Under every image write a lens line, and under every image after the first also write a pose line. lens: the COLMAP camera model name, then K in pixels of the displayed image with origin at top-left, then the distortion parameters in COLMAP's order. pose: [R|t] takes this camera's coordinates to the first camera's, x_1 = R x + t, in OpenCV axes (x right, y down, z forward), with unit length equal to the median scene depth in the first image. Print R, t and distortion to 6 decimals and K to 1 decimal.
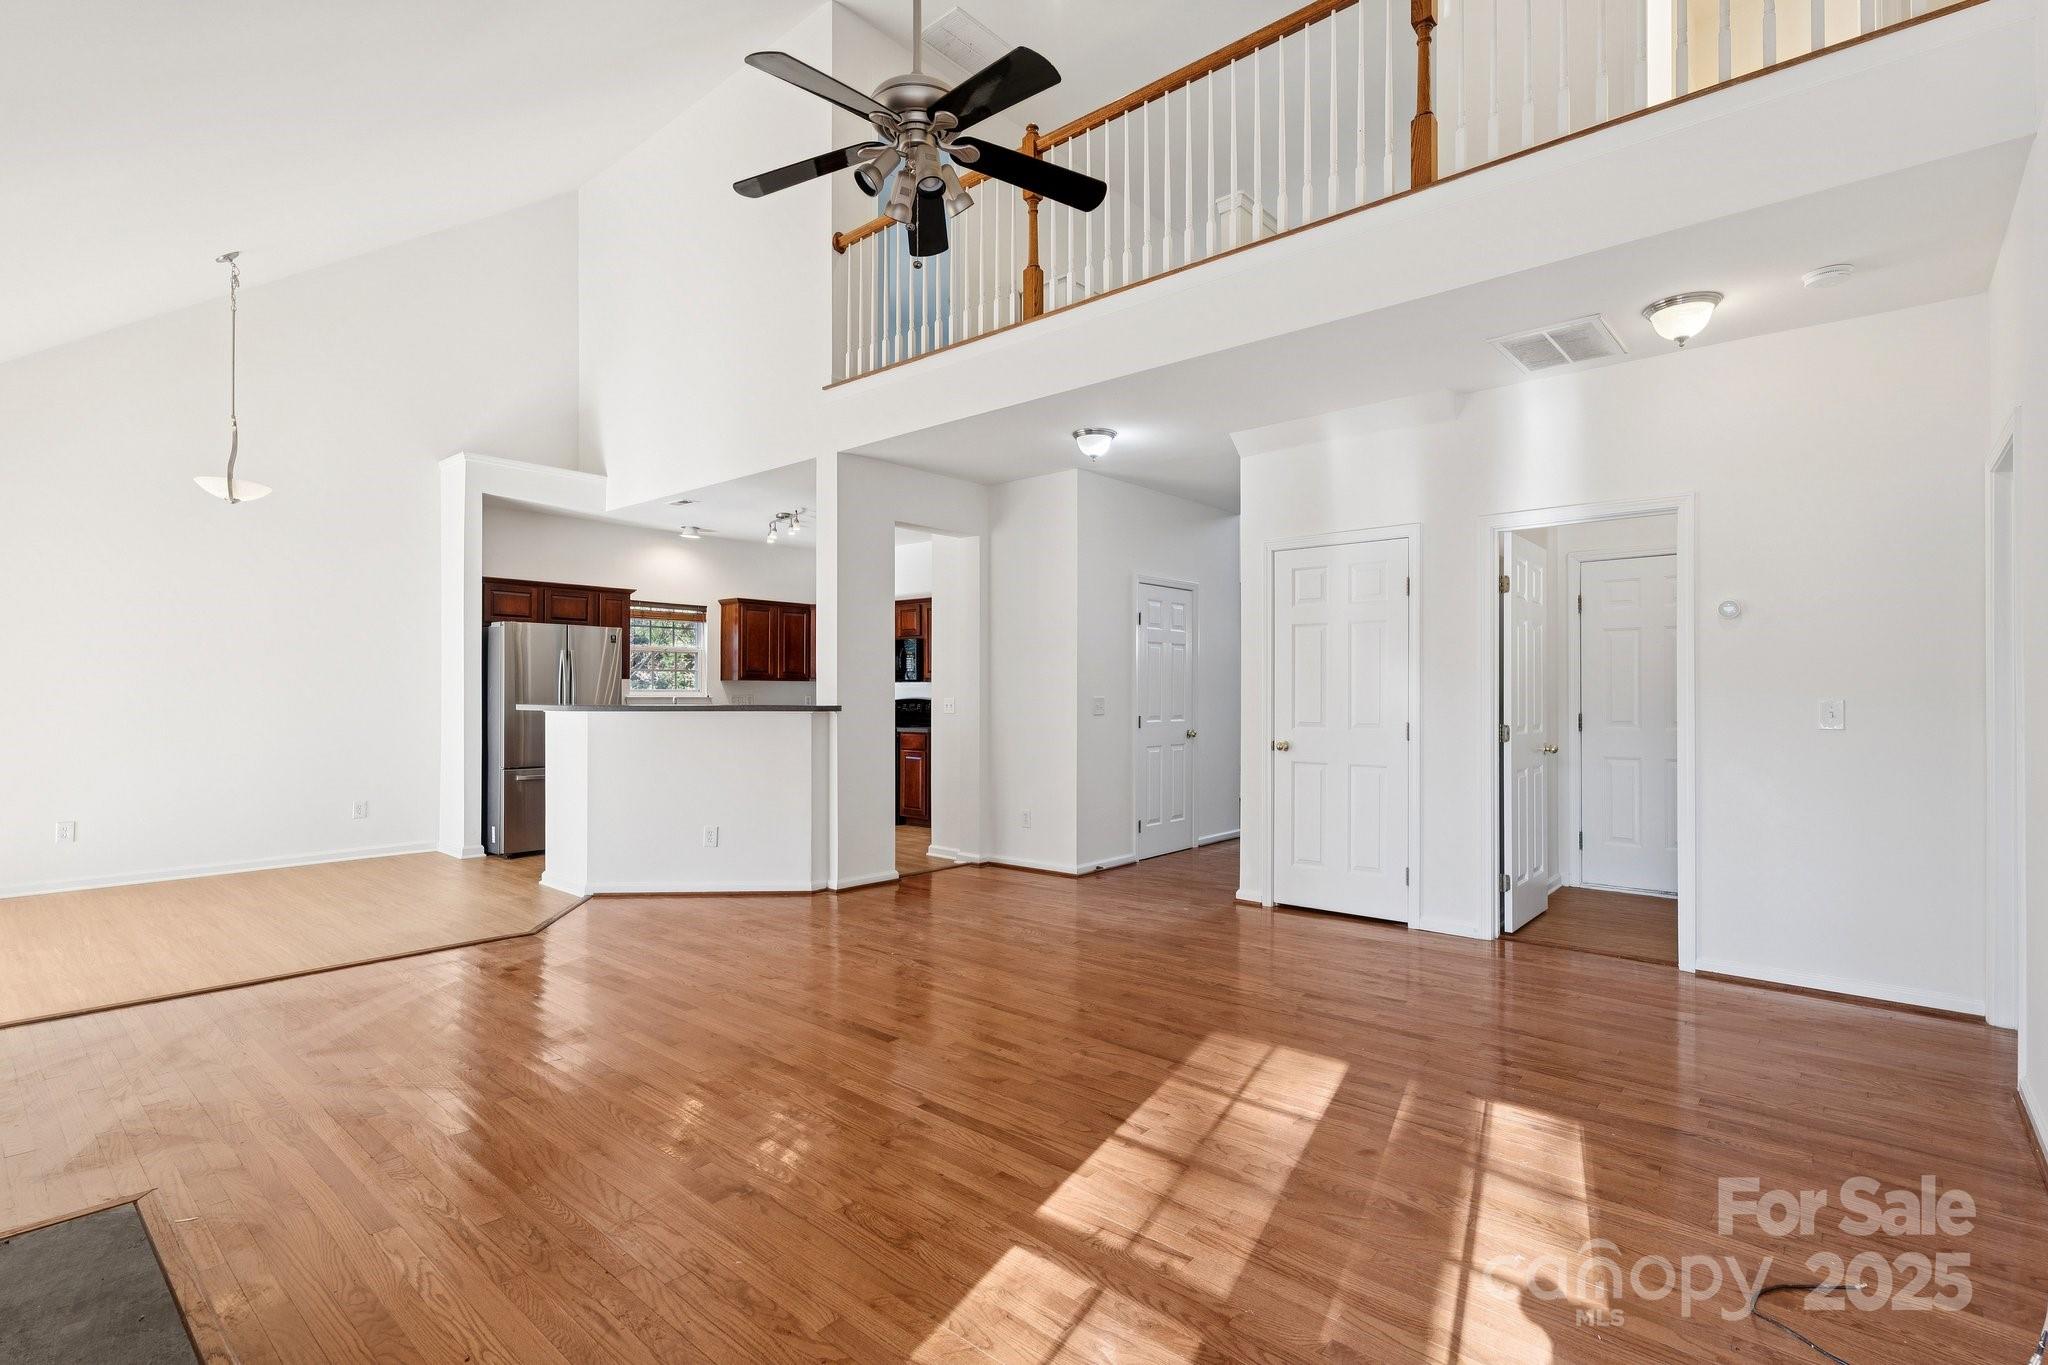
lens RADIAL K [[950.3, 0, 1027.2], [0, 950.3, 693.5], [0, 0, 1]] dist [-0.002090, 0.000020]
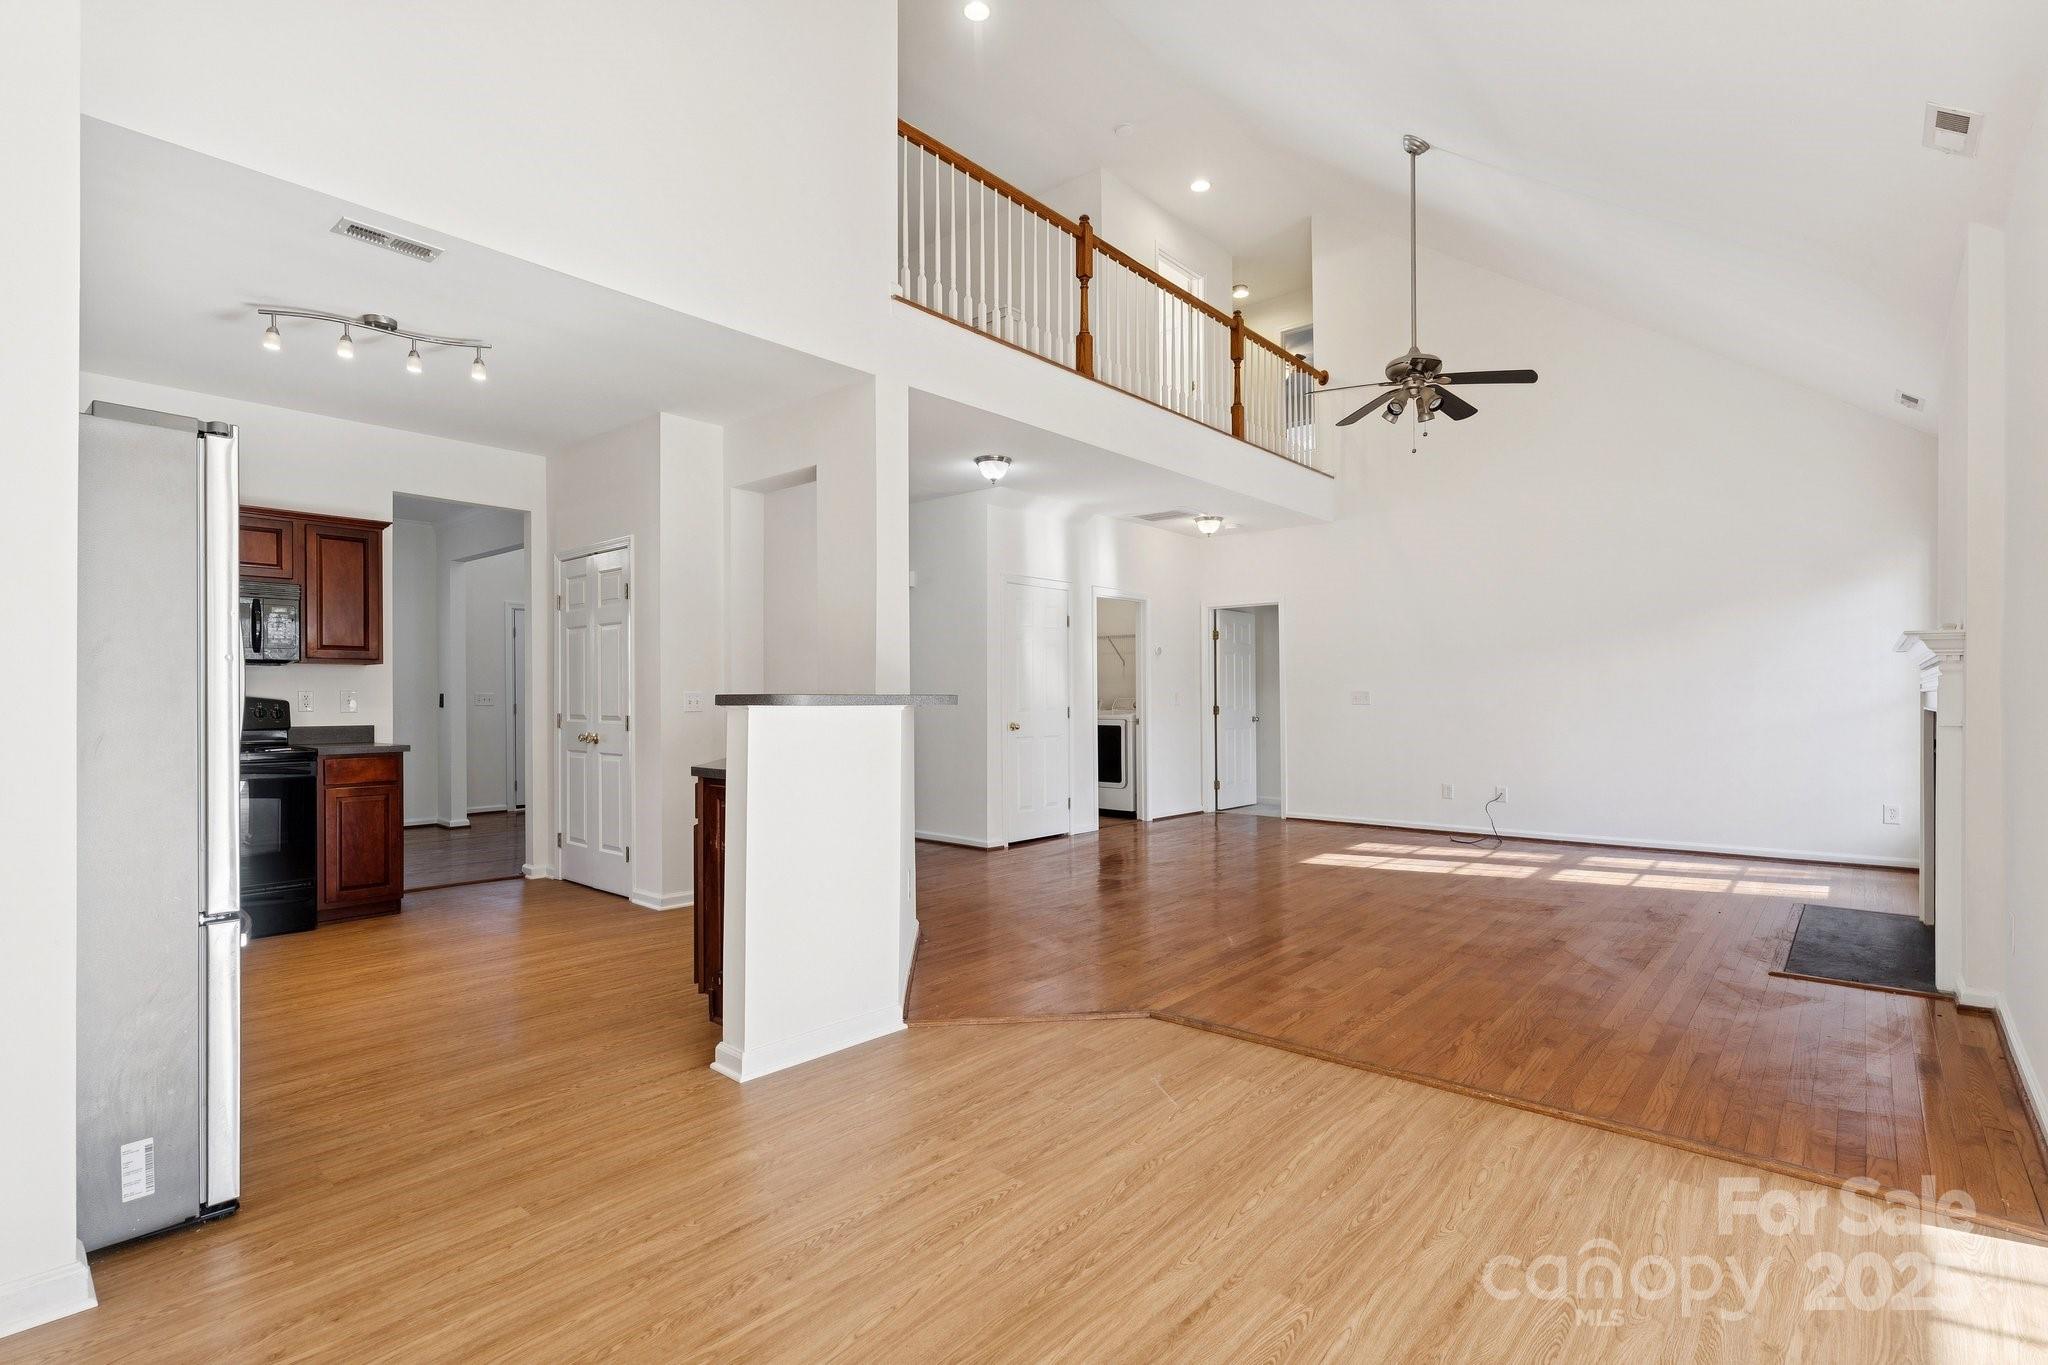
lens RADIAL K [[950.3, 0, 1027.5], [0, 950.3, 692.8], [0, 0, 1]] dist [-0.002090, 0.000020]
pose [[0.059131, 0.006565, 0.998229, -1.152805], [-0.010431, 0.999928, -0.005958, 0.018003], [-0.998196, -0.010060, 0.059196, 0.956205]]
